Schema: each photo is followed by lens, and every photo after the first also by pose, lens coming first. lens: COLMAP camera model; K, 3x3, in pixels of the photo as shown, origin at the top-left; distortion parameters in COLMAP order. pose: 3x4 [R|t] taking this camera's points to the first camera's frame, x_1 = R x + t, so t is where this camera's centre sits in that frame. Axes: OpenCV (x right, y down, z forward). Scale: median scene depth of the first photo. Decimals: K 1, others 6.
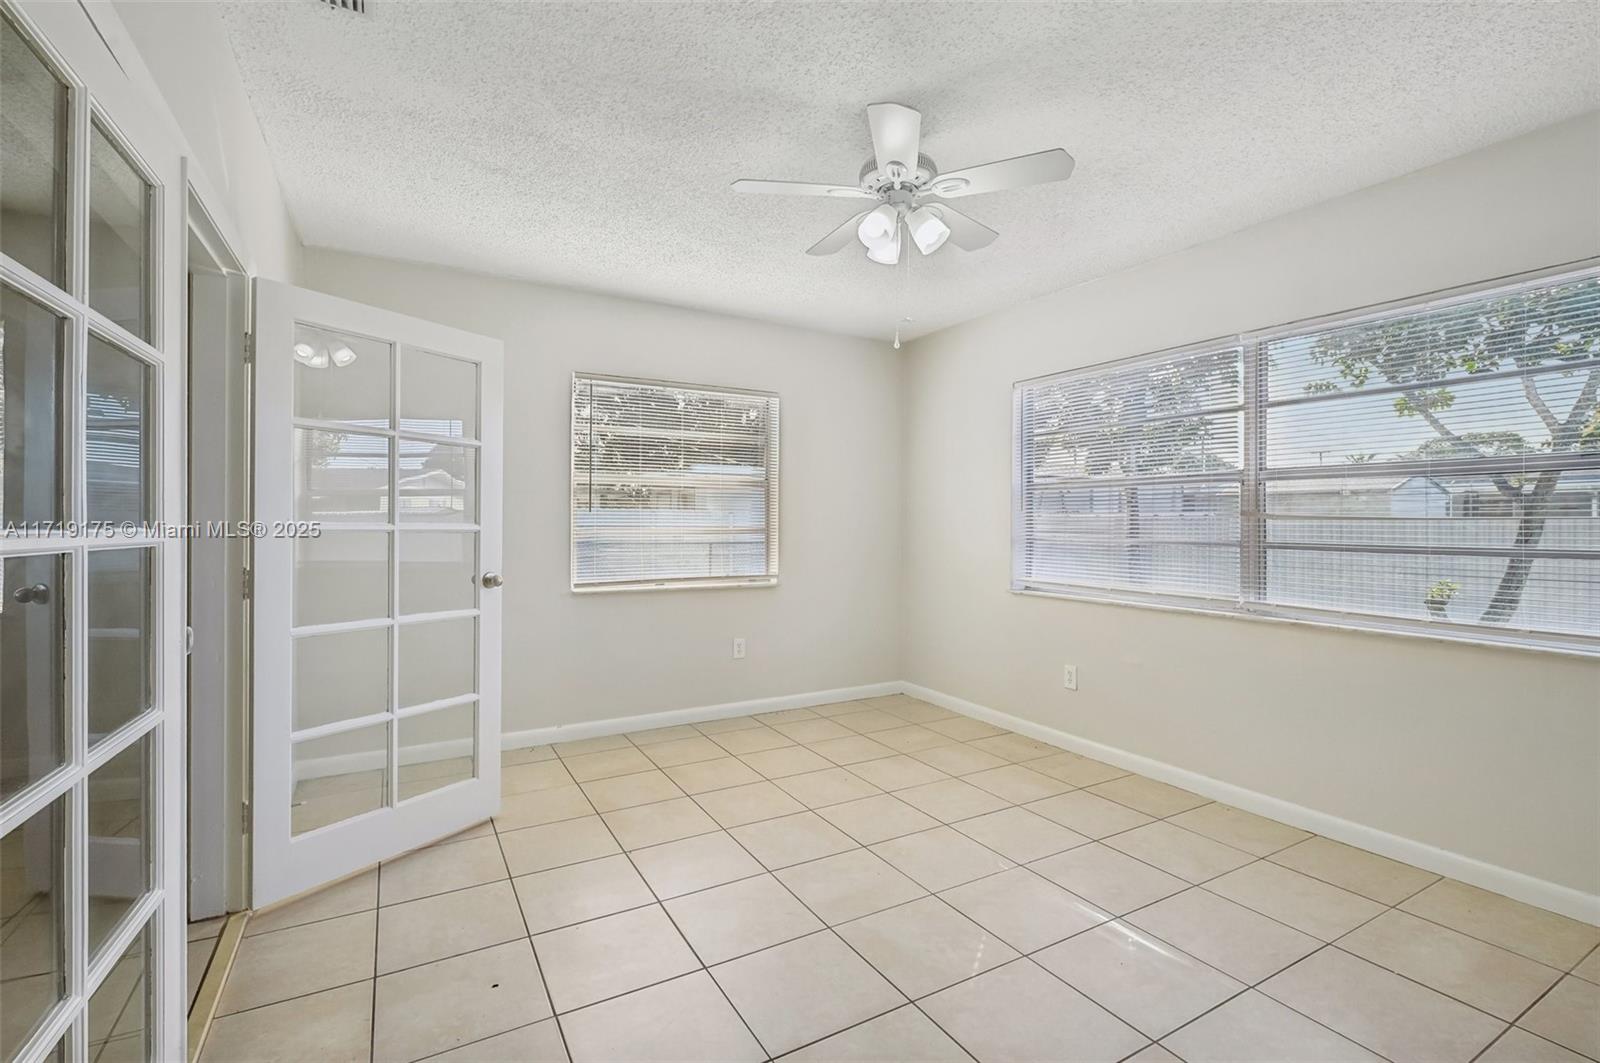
lens RADIAL K [[723.7, 0, 801.8], [0, 723.7, 517.4], [0, 0, 1]] dist [-0.009442, -0.000550]
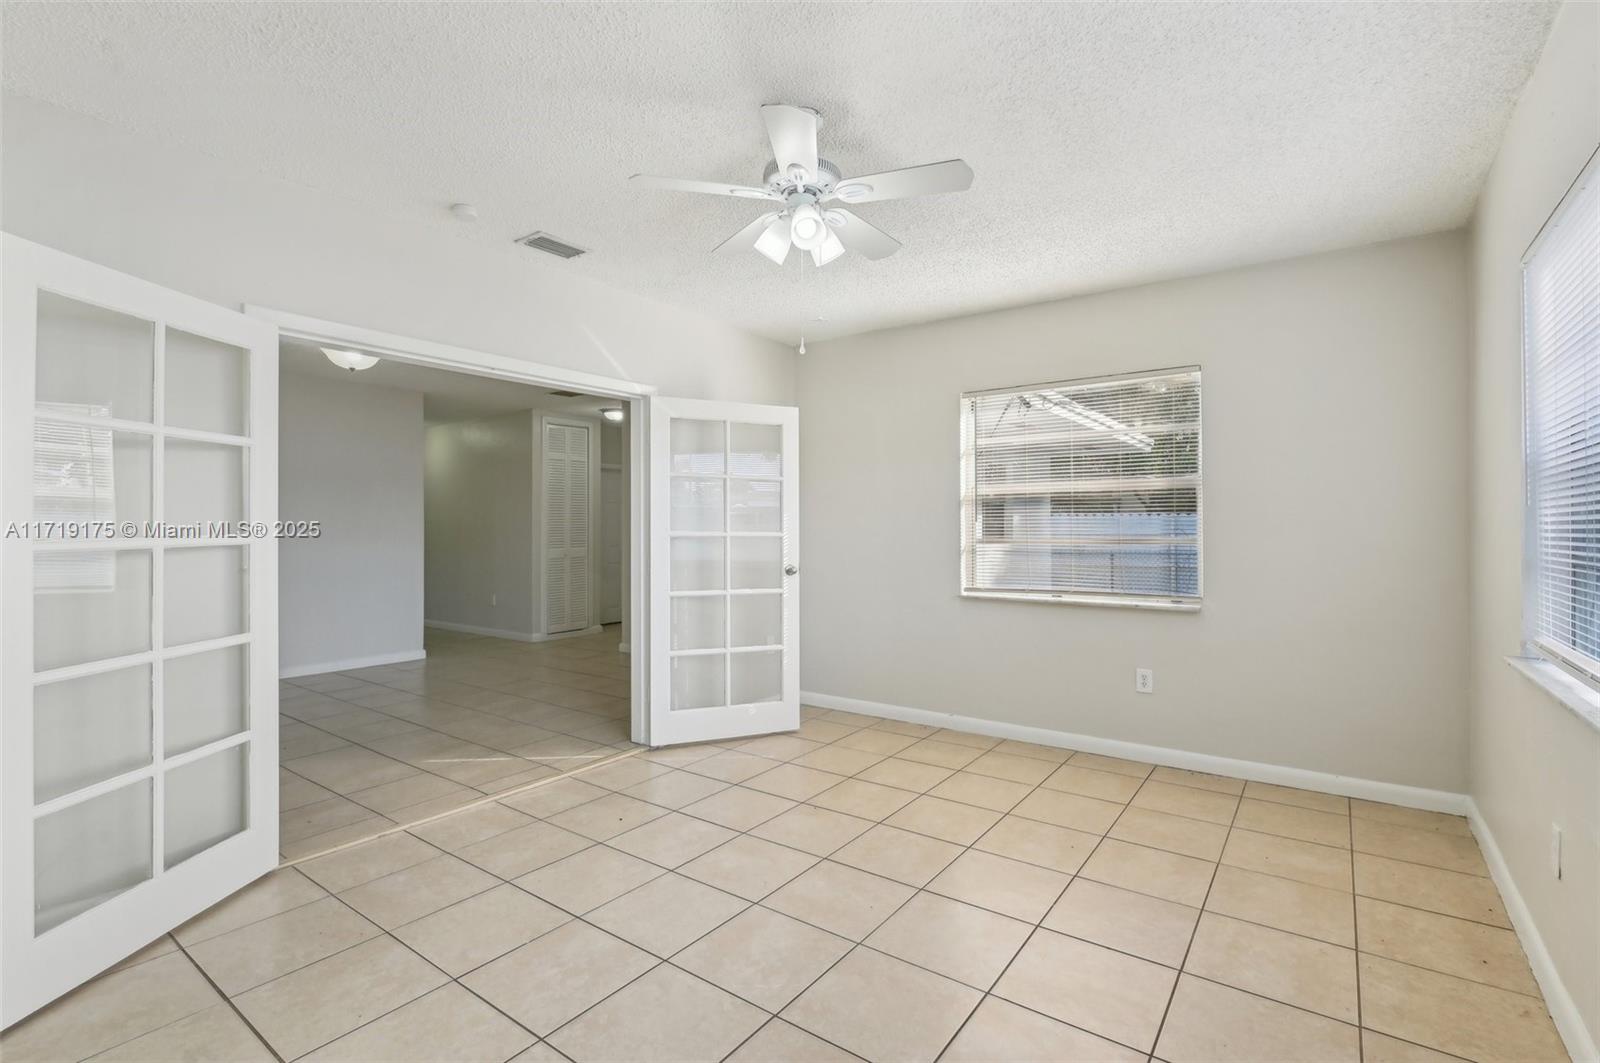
lens RADIAL K [[723.7, 0, 808.6], [0, 723.7, 526.4], [0, 0, 1]] dist [-0.009442, -0.000550]
pose [[0.413959, -0.009014, -0.910251, 0.575381], [0.008473, 0.999946, -0.006048, 0.004845], [0.910256, -0.005209, 0.414013, 0.339004]]
